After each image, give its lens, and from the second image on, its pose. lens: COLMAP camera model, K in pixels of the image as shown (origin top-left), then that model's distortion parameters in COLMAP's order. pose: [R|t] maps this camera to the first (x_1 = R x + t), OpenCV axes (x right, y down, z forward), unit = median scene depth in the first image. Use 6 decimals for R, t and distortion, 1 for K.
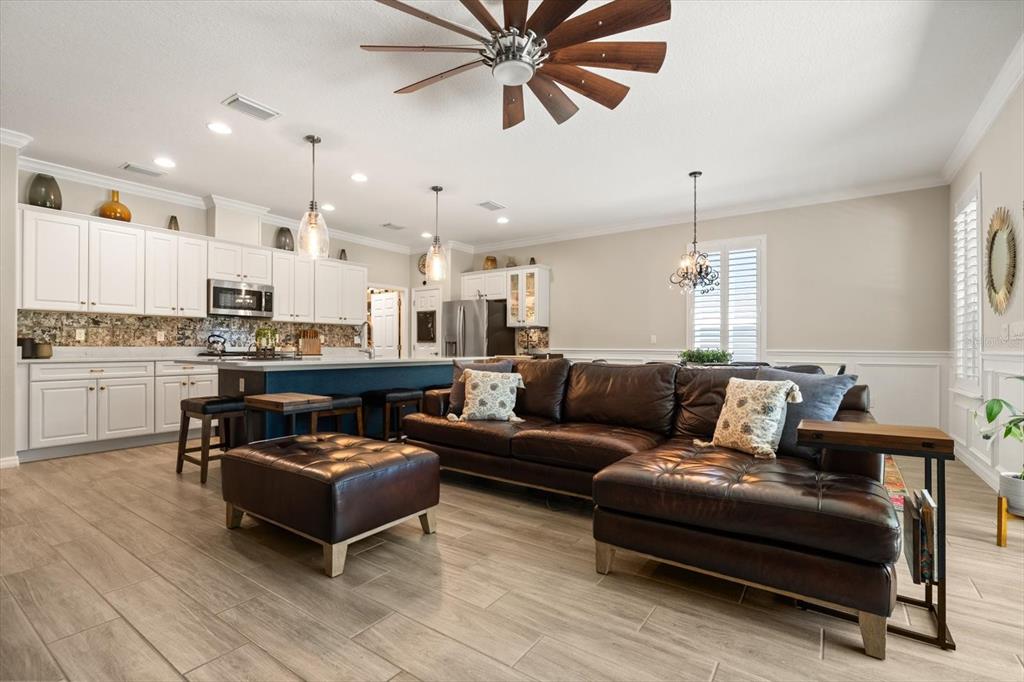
lens RADIAL K [[471.1, 0, 509.8], [0, 471.1, 345.6], [0, 0, 1]] dist [0.002488, -0.000108]
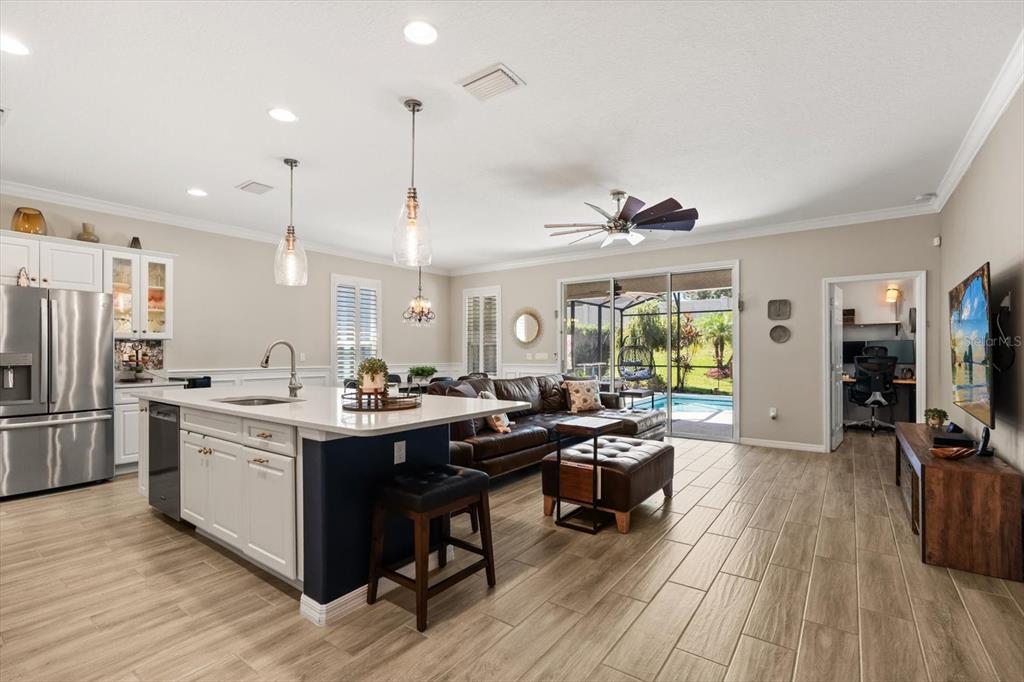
lens RADIAL K [[464.0, 0, 520.0], [0, 464.0, 352.5], [0, 0, 1]] dist [-0.000162, 0.000117]
pose [[0.004961, -0.004944, 0.999975, -0.842656], [-0.003033, 0.999983, 0.004959, -0.035837], [-0.999983, -0.003058, 0.004946, 0.602728]]
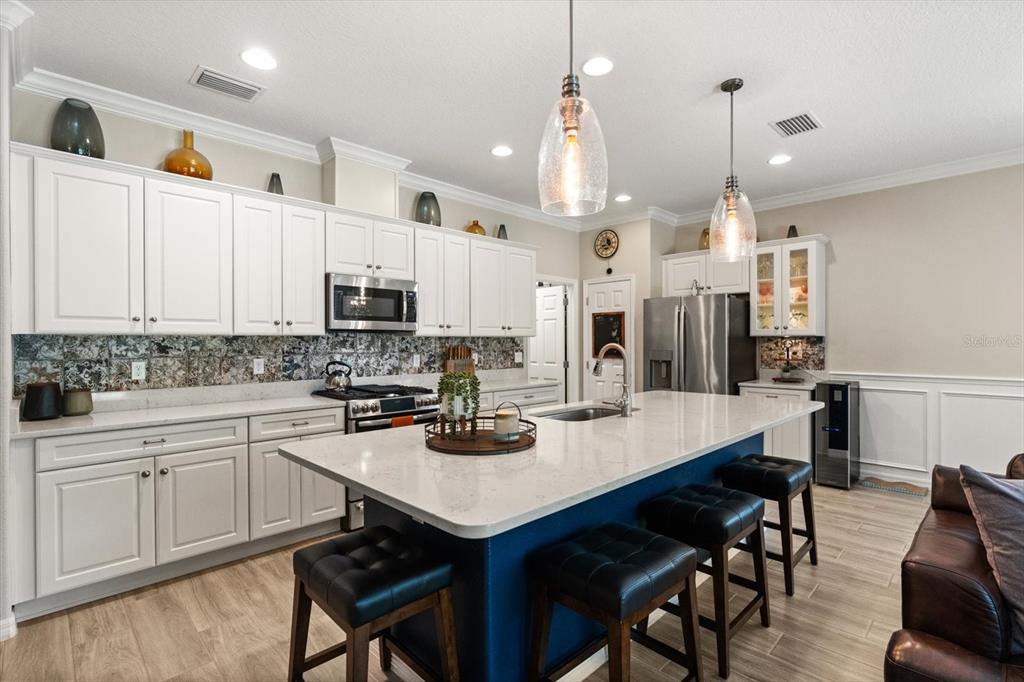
lens RADIAL K [[484.9, 0, 507.1], [0, 484.9, 342.6], [0, 0, 1]] dist [-0.002380, 0.000650]
pose [[0.984108, -0.005061, -0.177499, -0.290666], [0.006368, 0.999957, 0.006796, -0.052120], [0.177456, -0.007819, 0.984098, 0.410754]]
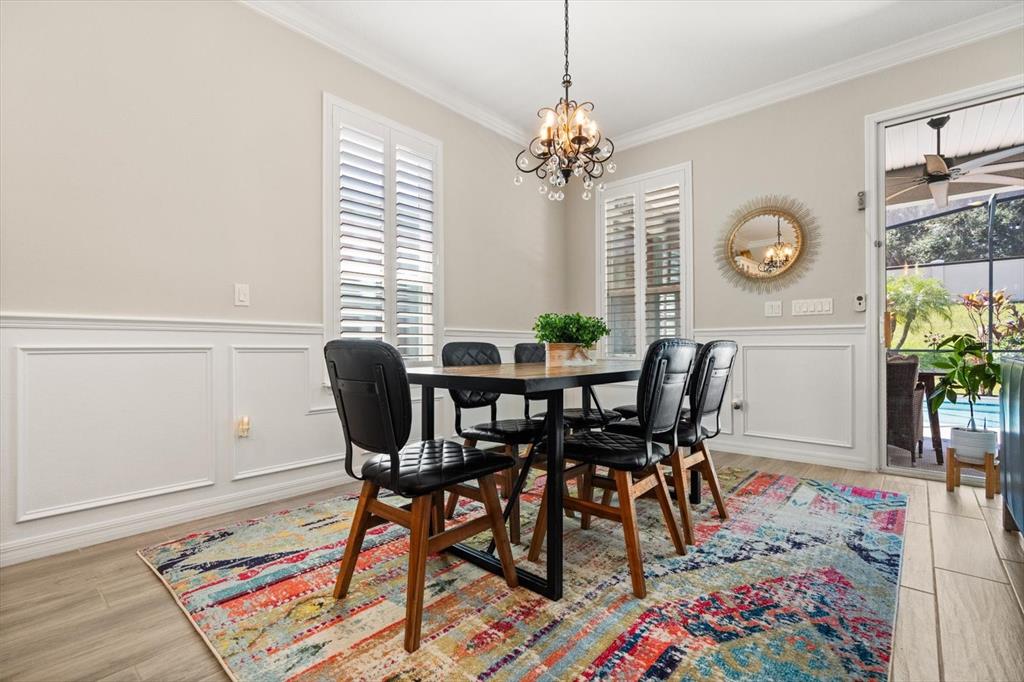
lens RADIAL K [[459.0, 0, 513.3], [0, 459.0, 340.6], [0, 0, 1]] dist [-0.002776, 0.000505]
pose [[0.105969, 0.005199, 0.994356, -0.053041], [-0.001283, 0.999986, -0.005092, 0.030916], [-0.994369, -0.000736, 0.105974, 0.867106]]
